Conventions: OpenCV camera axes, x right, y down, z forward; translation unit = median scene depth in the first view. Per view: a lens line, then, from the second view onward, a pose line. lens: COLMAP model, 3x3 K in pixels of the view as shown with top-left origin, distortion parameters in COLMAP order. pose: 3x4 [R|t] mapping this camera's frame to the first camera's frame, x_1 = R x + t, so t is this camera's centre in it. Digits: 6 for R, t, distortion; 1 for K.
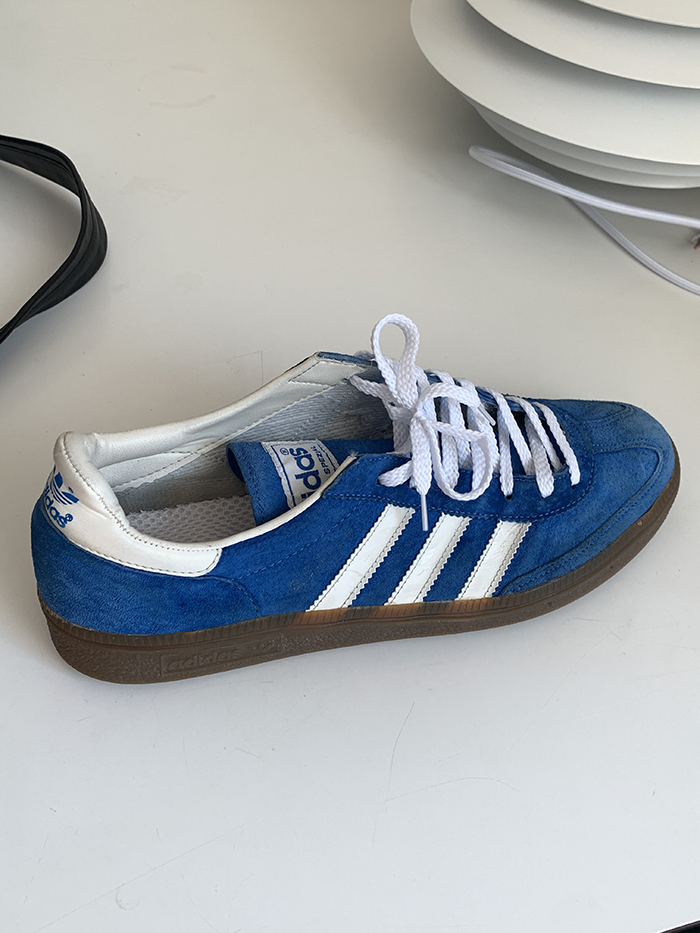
lens RADIAL K [[844.8, 0, 350.0], [0, 844.8, 466.5], [0, 0, 1]] dist [0.157068, -0.610548]
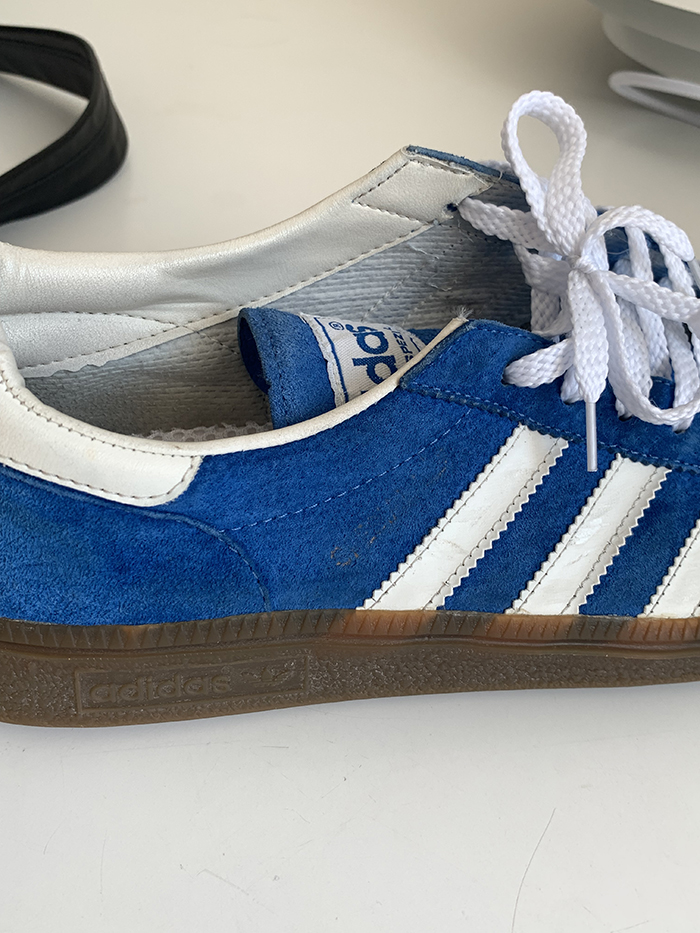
lens RADIAL K [[844.8, 0, 350.0], [0, 844.8, 466.5], [0, 0, 1]] dist [0.157068, -0.610548]
pose [[0.995241, 0.052768, -0.081919, -0.017549], [-0.064348, 0.987211, -0.145854, 0.158879], [0.073175, 0.150431, 0.985909, 0.463013]]
